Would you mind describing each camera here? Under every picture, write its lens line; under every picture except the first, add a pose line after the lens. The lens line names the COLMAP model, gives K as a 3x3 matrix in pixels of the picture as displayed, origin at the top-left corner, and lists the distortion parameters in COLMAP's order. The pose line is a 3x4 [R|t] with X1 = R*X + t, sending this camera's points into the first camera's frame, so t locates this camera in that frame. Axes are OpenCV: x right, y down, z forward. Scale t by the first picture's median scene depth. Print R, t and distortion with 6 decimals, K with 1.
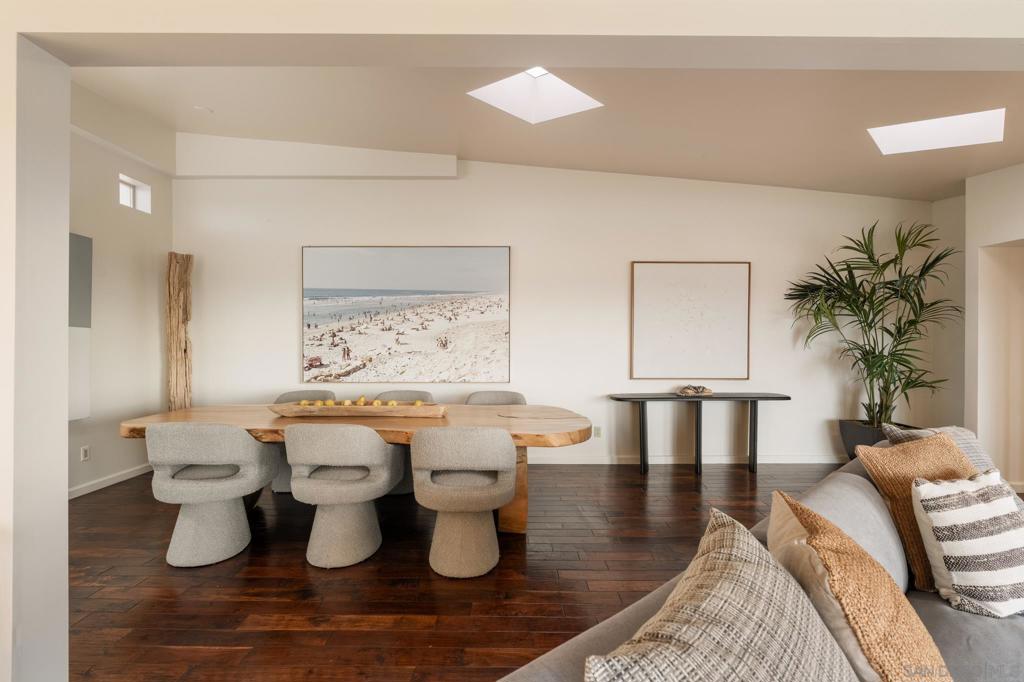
lens RADIAL K [[482.8, 0, 514.6], [0, 482.8, 338.7], [0, 0, 1]] dist [-0.002718, 0.000178]
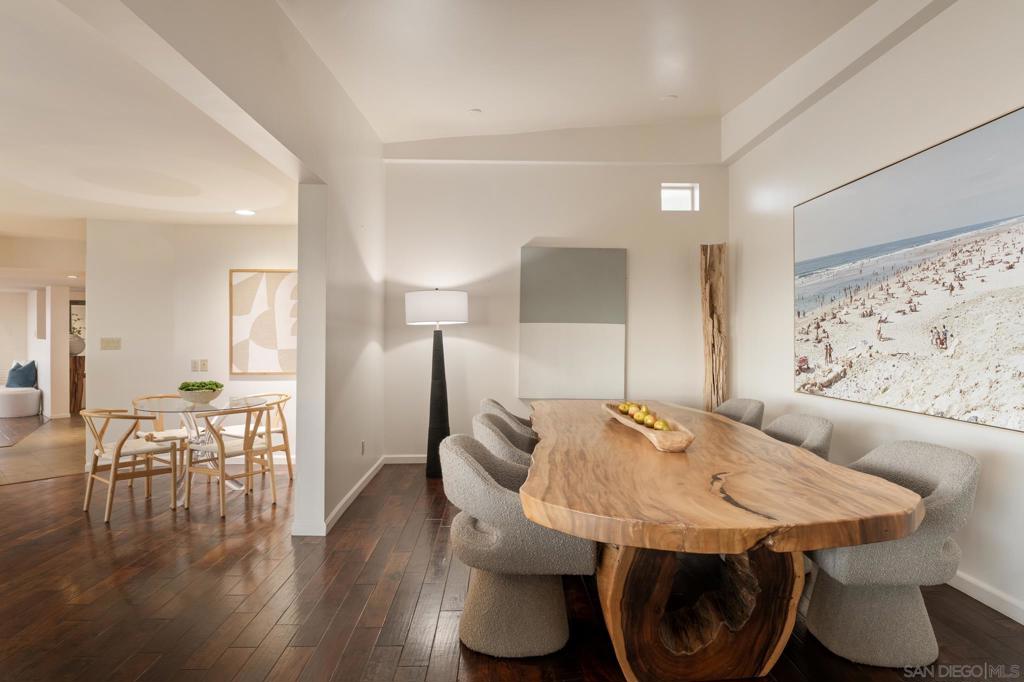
lens RADIAL K [[584.2, 0, 513.8], [0, 584.2, 340.8], [0, 0, 1]] dist [0.003160, 0.000663]
pose [[0.035572, 0.005966, -0.999349, 0.437279], [-0.001827, 0.999981, 0.005905, 0.009490], [0.999365, 0.001616, 0.035582, 0.540454]]
